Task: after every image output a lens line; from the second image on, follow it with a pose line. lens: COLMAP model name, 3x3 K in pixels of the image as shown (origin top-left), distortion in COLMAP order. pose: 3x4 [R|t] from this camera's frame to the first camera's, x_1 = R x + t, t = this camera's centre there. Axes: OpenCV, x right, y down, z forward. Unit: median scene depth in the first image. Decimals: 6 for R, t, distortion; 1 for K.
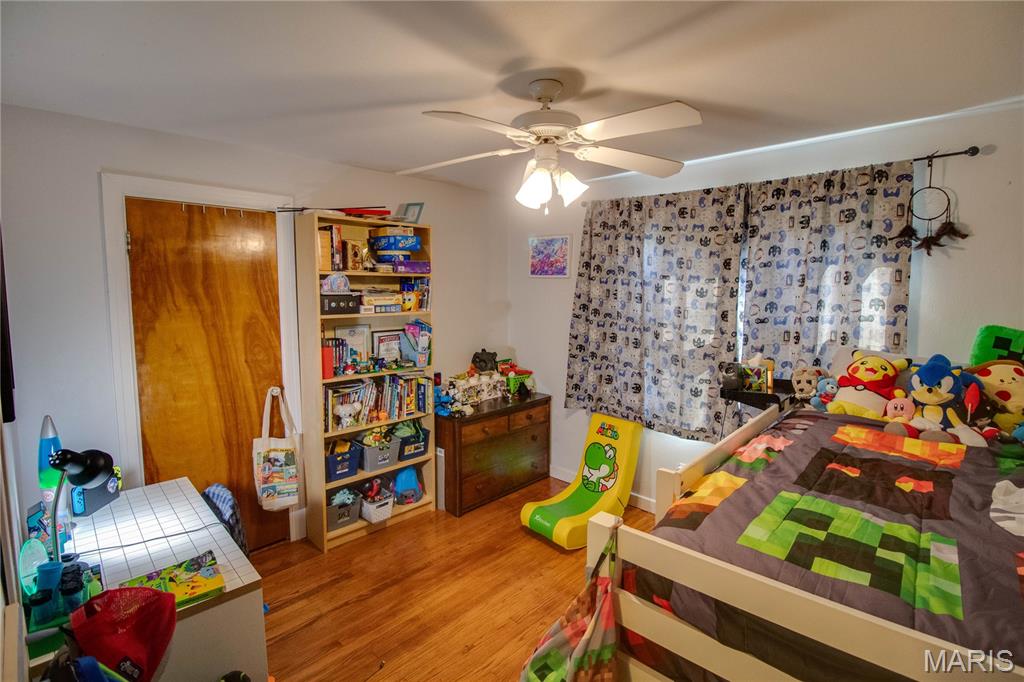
lens RADIAL K [[486.3, 0, 528.0], [0, 486.3, 323.8], [0, 0, 1]] dist [0.000395, -0.013977]
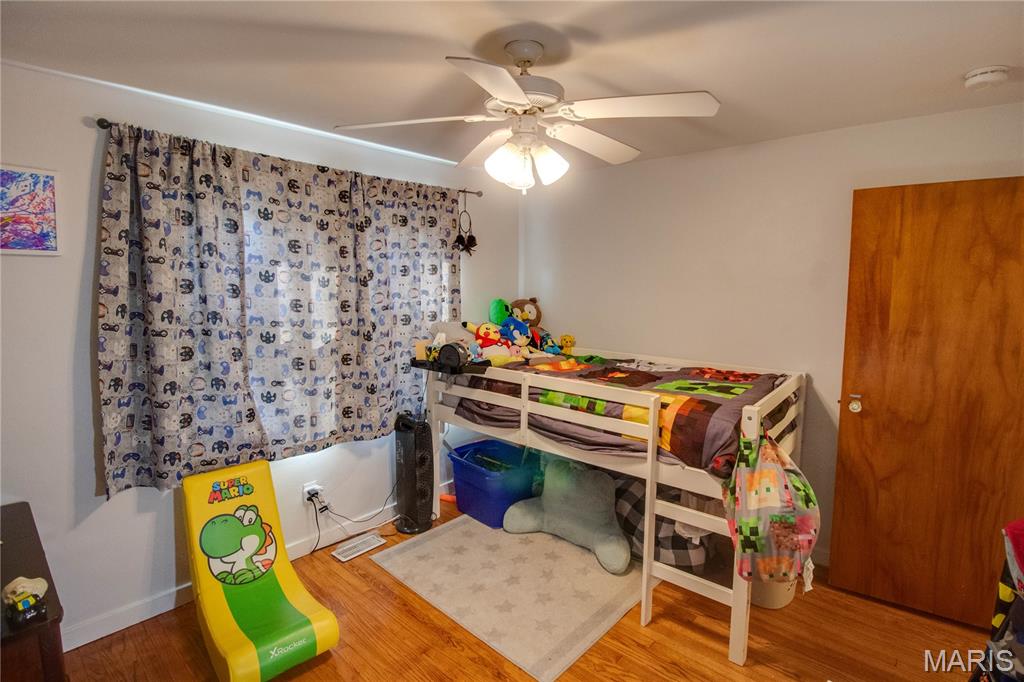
lens RADIAL K [[485.6, 0, 514.0], [0, 485.6, 323.1], [0, 0, 1]] dist [0.000629, -0.012895]
pose [[-0.028530, -0.085025, 0.995970, -0.541048], [0.078301, 0.993124, 0.087025, -0.038901], [-0.996521, 0.080468, -0.021676, 0.667697]]
